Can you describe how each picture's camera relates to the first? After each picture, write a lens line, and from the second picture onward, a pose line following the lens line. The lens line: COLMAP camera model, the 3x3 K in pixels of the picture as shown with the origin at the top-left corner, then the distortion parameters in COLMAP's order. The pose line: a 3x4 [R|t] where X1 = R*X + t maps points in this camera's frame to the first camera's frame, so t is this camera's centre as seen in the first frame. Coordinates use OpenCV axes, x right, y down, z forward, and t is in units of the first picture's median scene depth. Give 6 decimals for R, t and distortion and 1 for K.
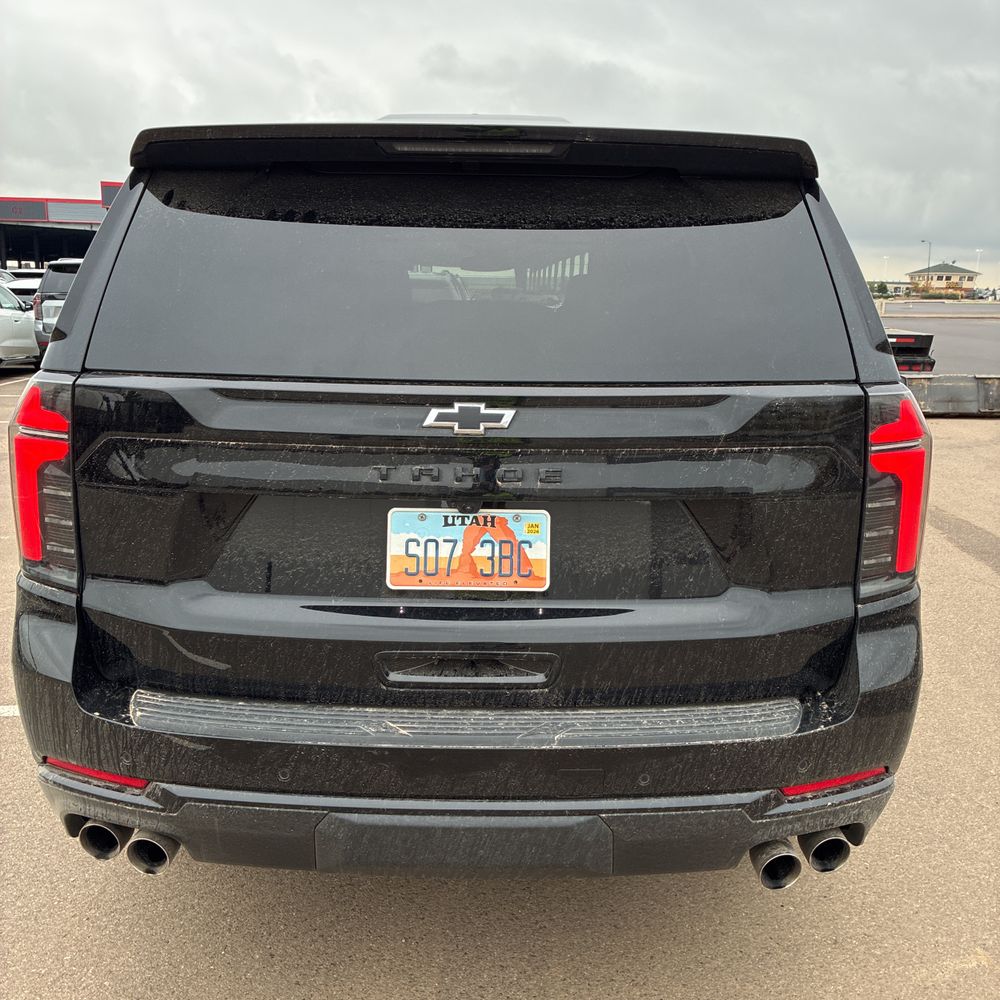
lens RADIAL K [[1006.9, 0, 501.8], [0, 1006.9, 500.3], [0, 0, 1]] dist [0.009781, -0.015881]
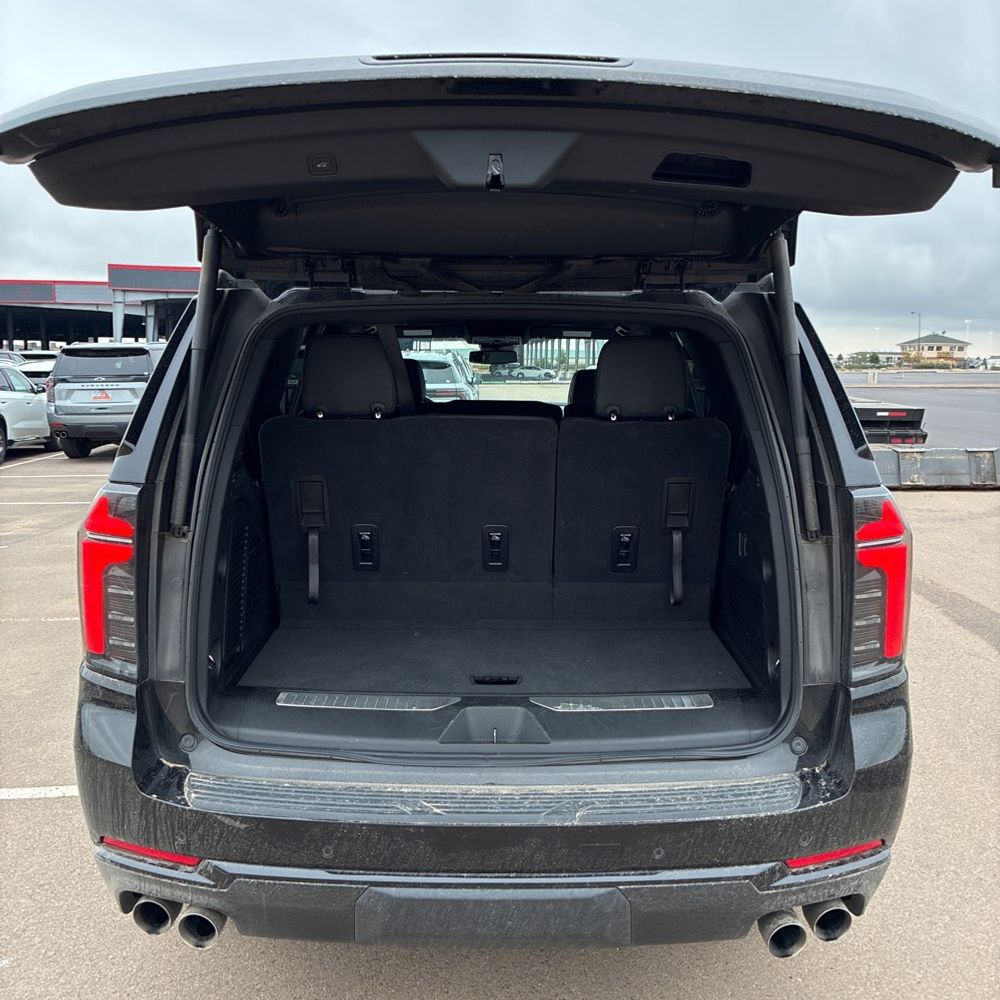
lens RADIAL K [[1001.6, 0, 499.2], [0, 1001.6, 498.7], [0, 0, 1]] dist [0.010007, -0.003369]
pose [[0.999959, -0.008945, -0.001711, -0.023659], [0.008796, 0.997291, -0.073026, -0.025402], [0.002359, 0.073008, 0.997329, -0.101017]]
